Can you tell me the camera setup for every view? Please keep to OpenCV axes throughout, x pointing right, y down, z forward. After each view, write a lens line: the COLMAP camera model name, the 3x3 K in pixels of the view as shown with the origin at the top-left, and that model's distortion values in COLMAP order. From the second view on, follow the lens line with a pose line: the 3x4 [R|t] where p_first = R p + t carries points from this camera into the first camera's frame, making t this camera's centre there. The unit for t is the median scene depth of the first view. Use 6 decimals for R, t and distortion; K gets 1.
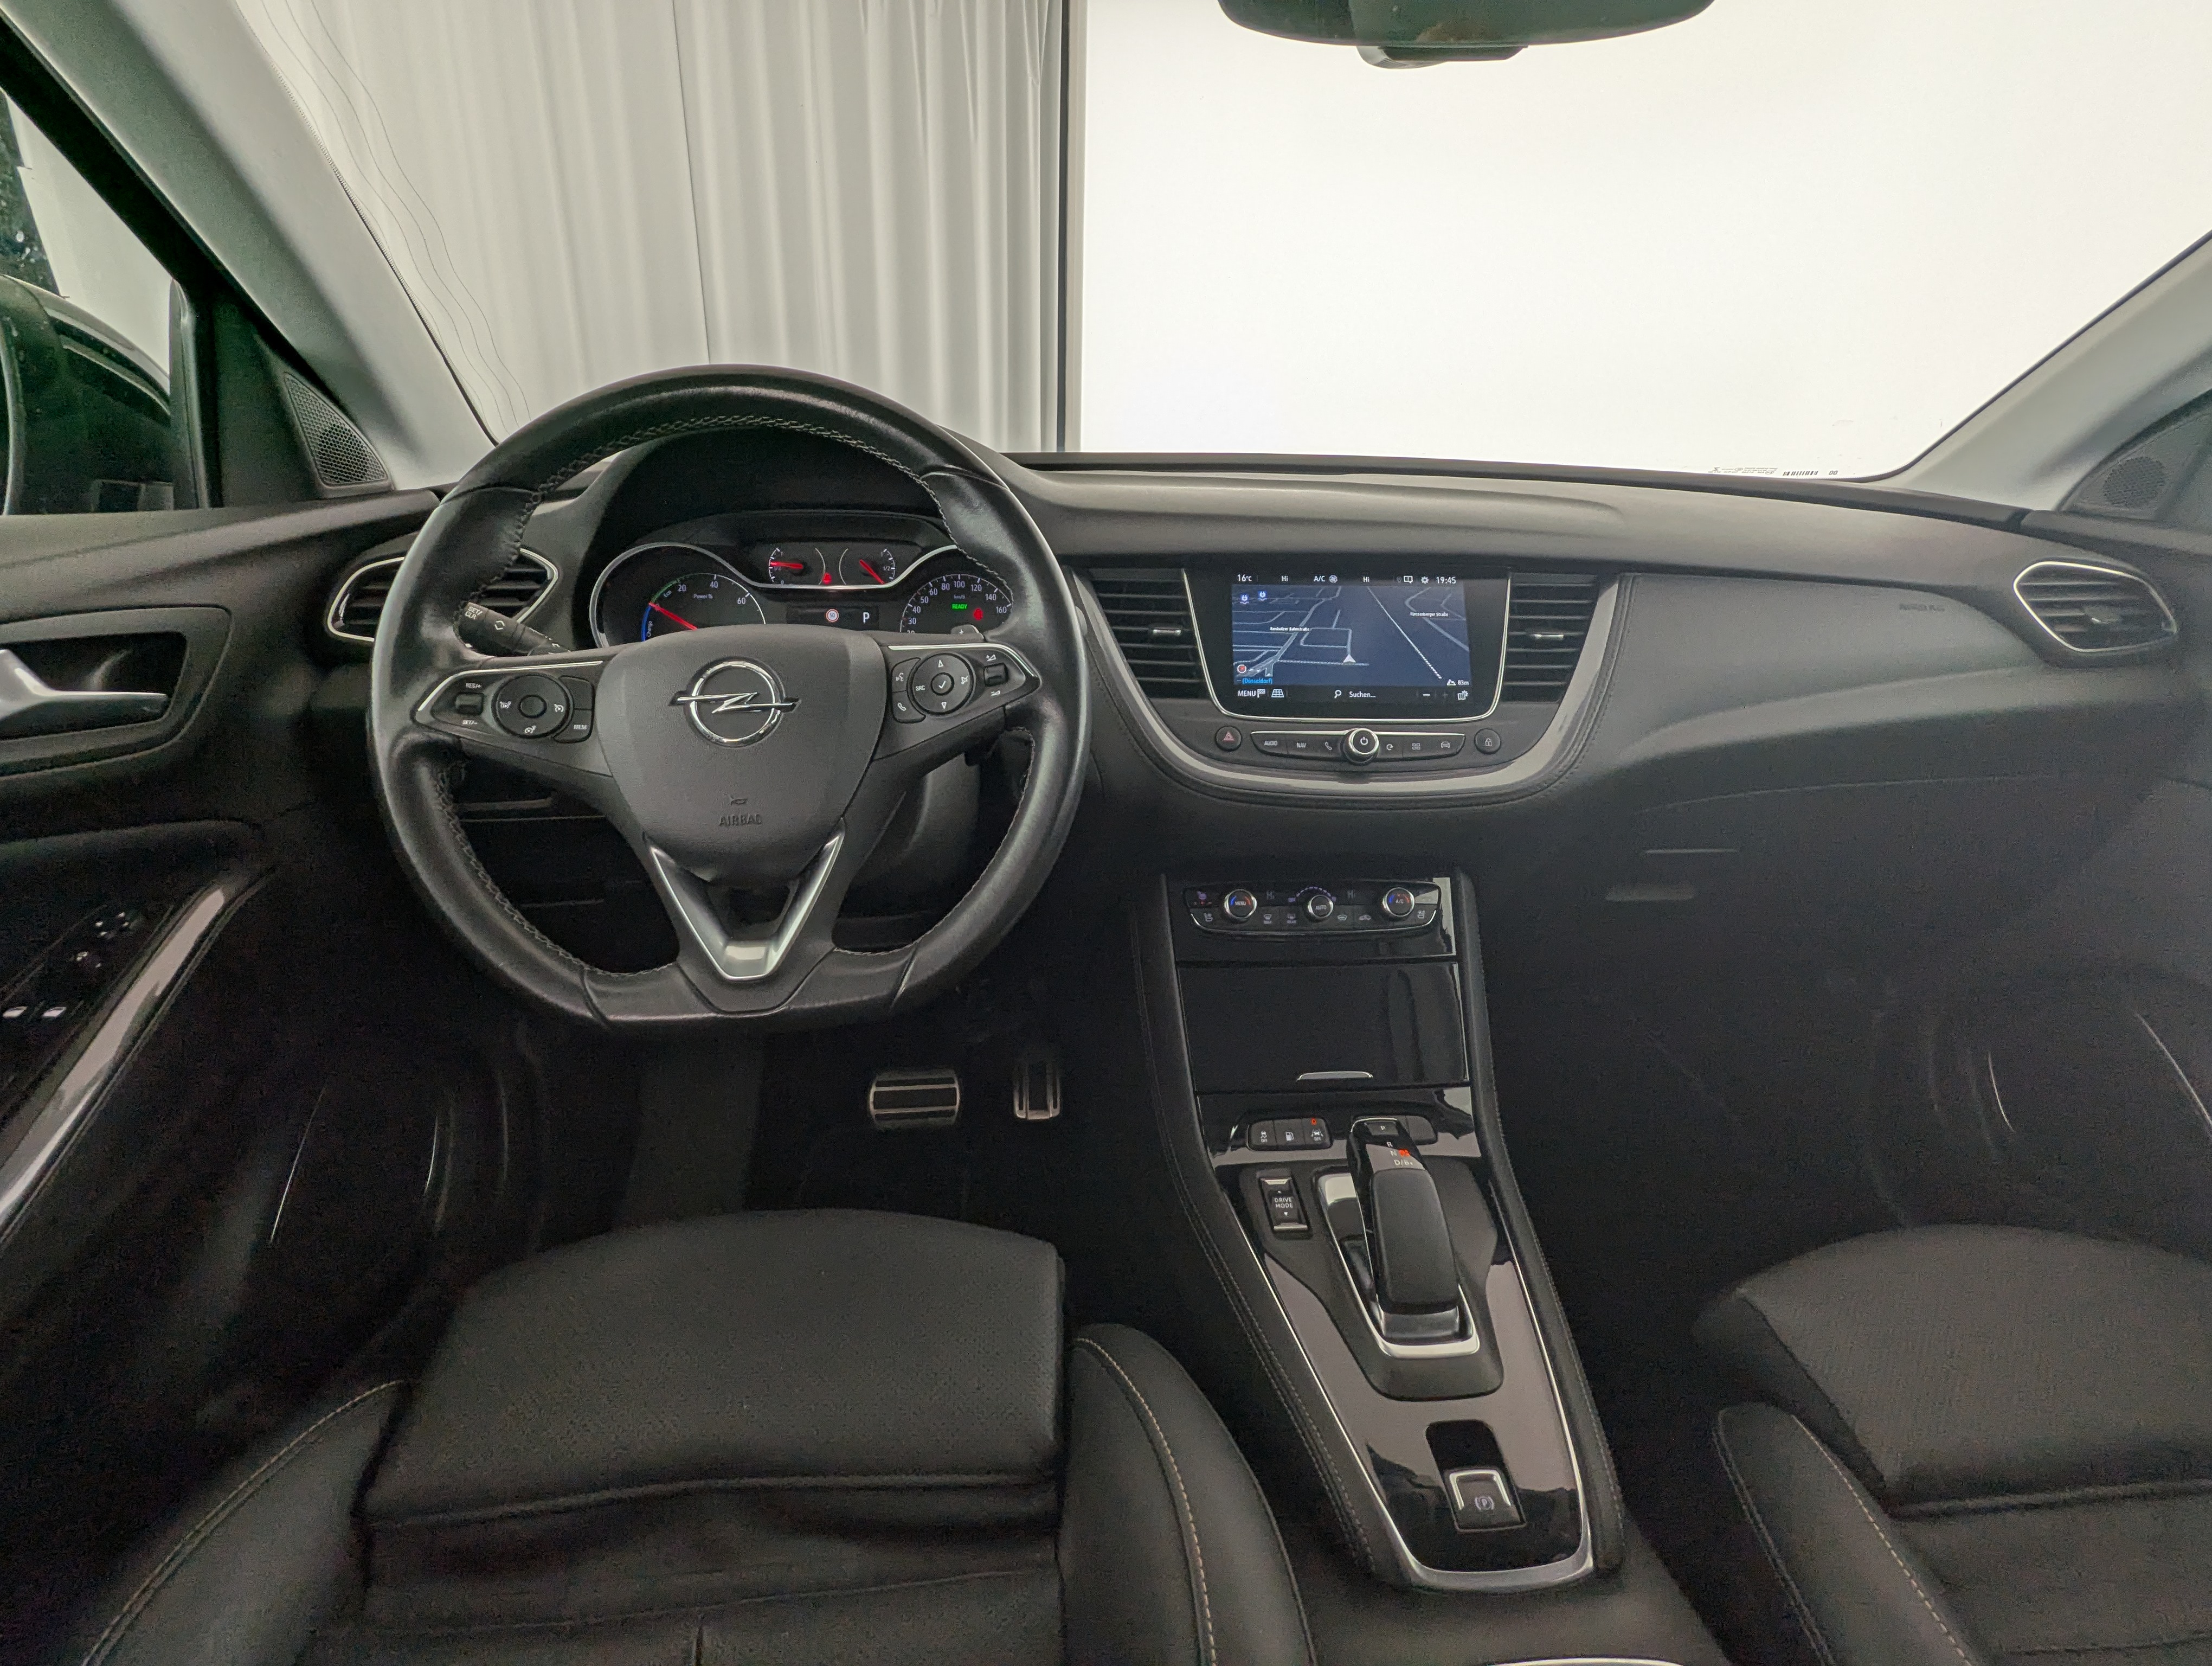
lens RADIAL K [[1029.4, 0, 1097.5], [0, 1029.4, 827.8], [0, 0, 1]] dist [0.003393, 0.000636]
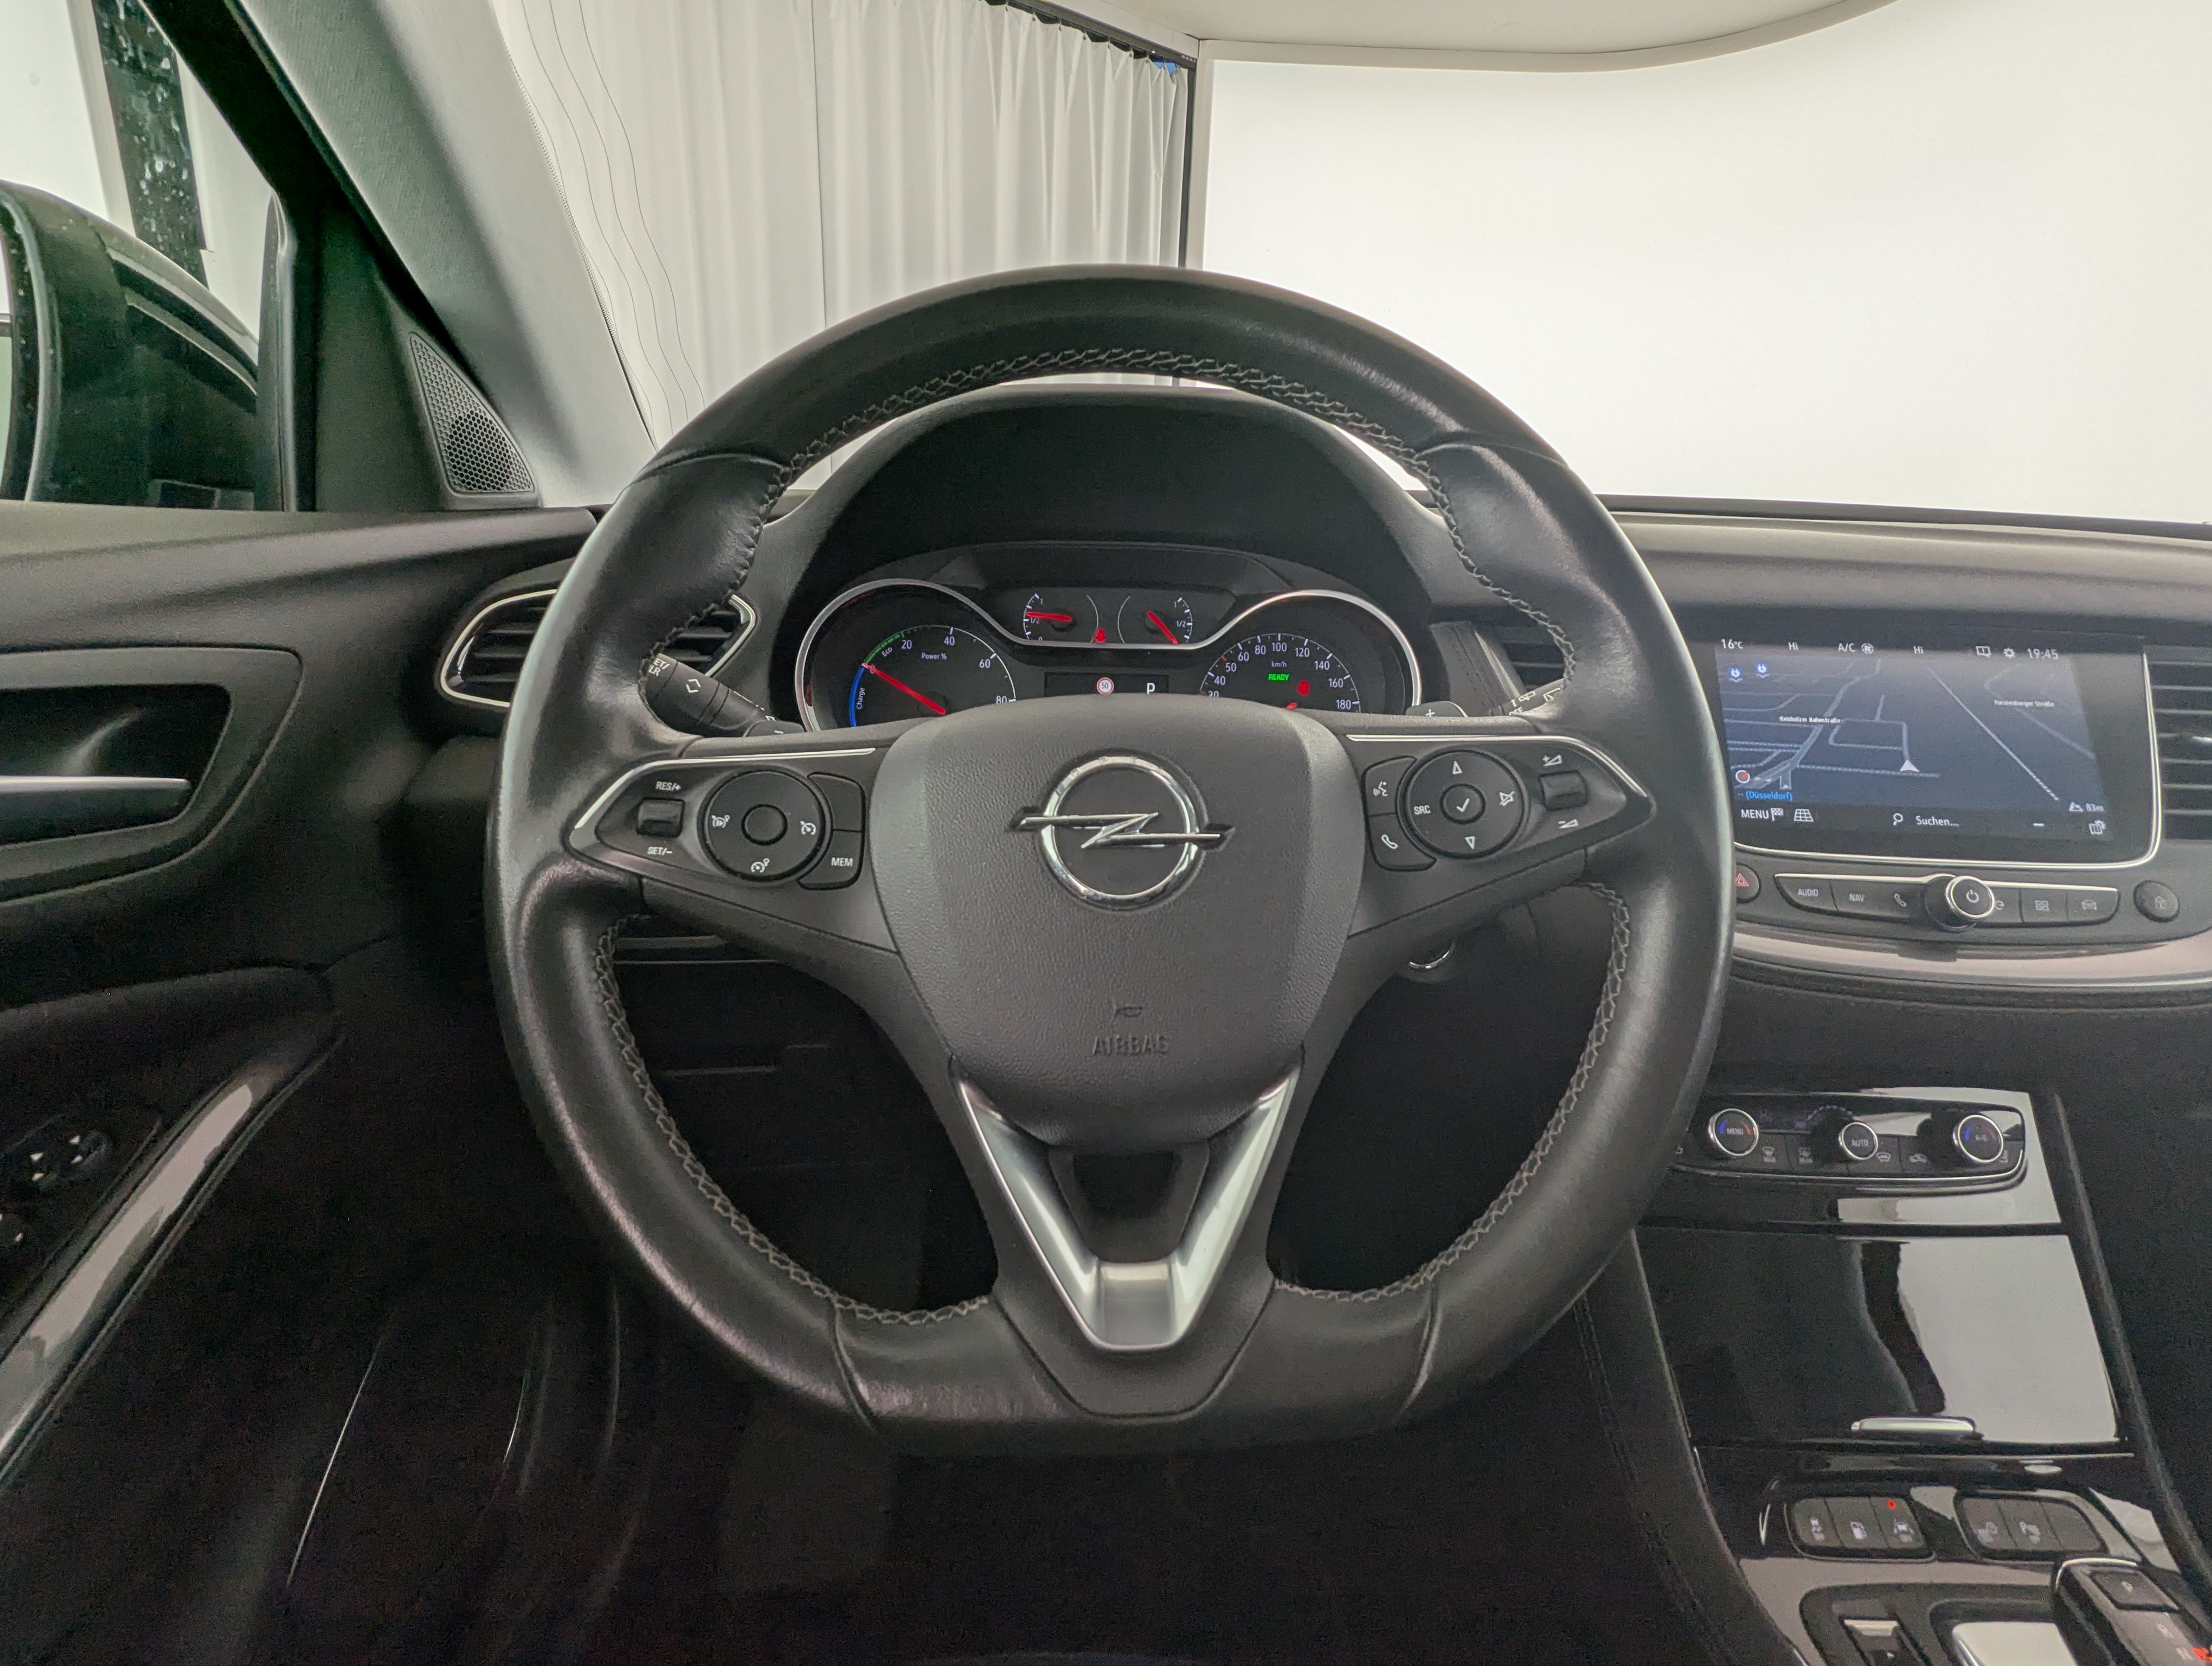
lens RADIAL K [[1023.2, 0, 1106.0], [0, 1023.2, 833.0], [0, 0, 1]] dist [0.000655, -0.000118]
pose [[0.997619, 0.031309, -0.061455, -0.250476], [-0.035584, 0.996931, -0.069737, -0.062036], [0.059083, 0.071758, 0.995671, 0.343595]]
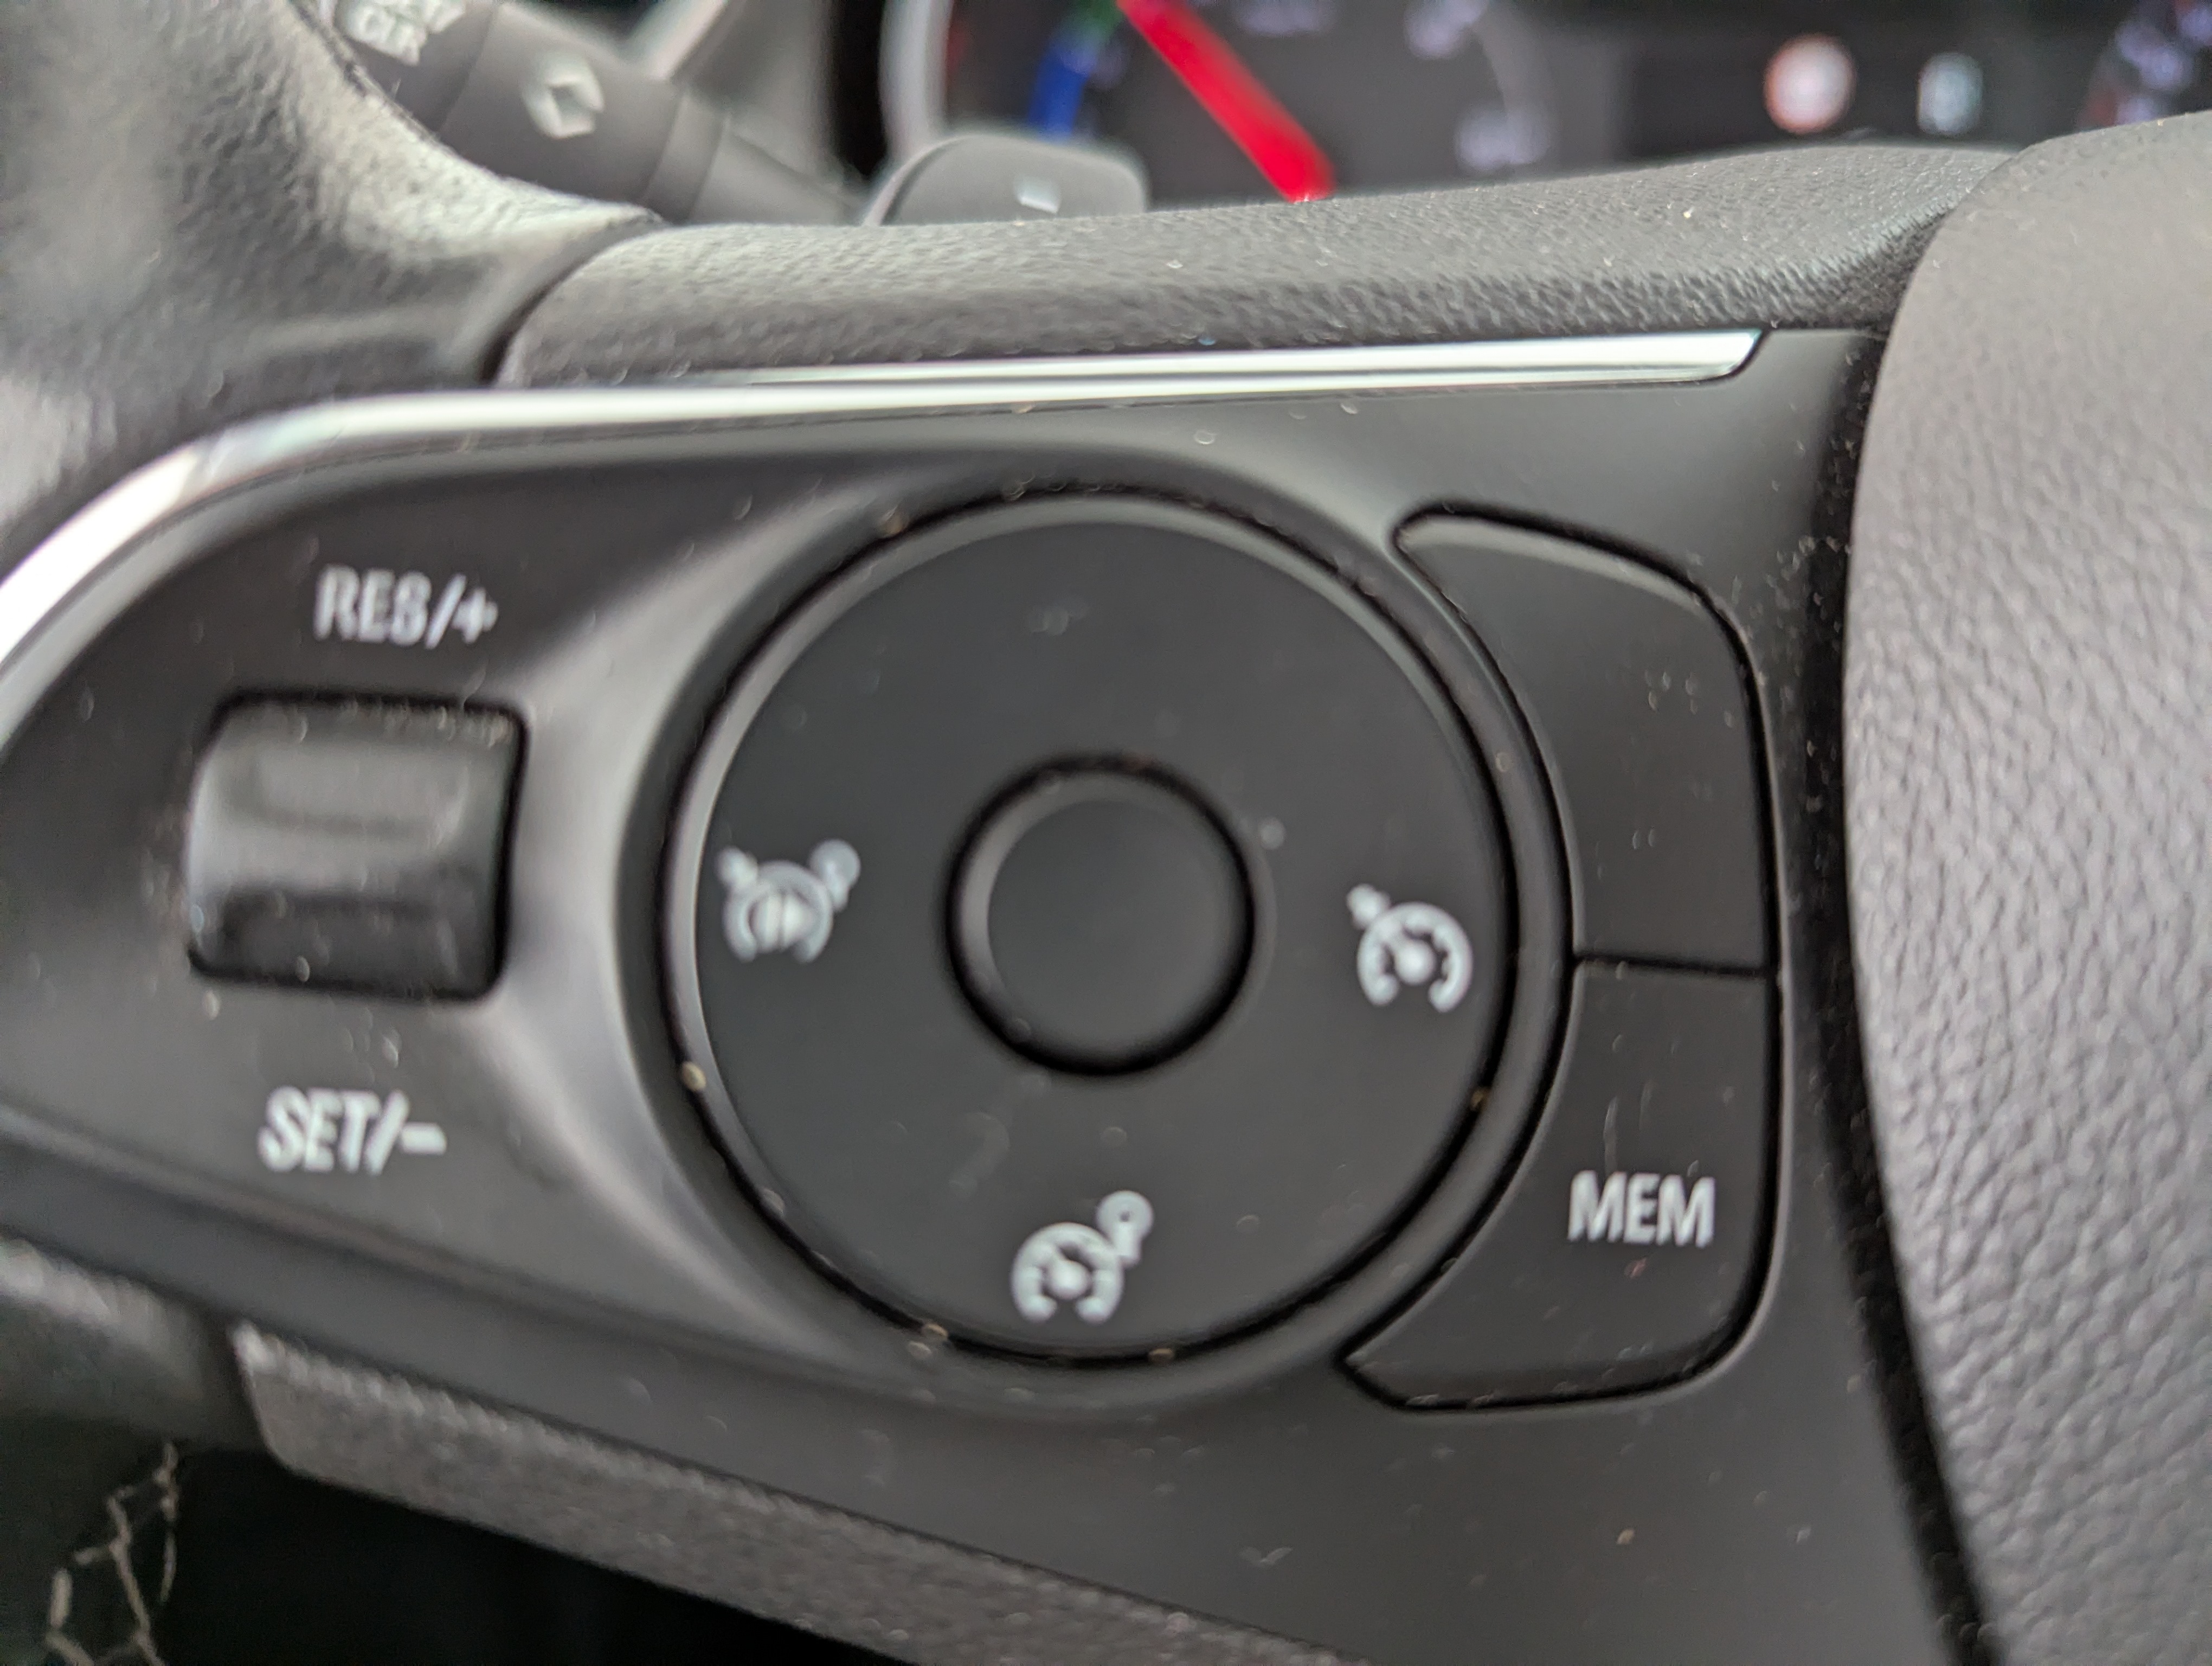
lens RADIAL K [[1709.8, 0, 1106.0], [0, 1709.8, 833.0], [0, 0, 1]] dist [-0.091473, 0.001405]
pose [[0.979909, 0.116174, -0.162116, -0.410239], [-0.085929, 0.979447, 0.182483, -0.114226], [0.179984, -0.164886, 0.969752, 0.682311]]
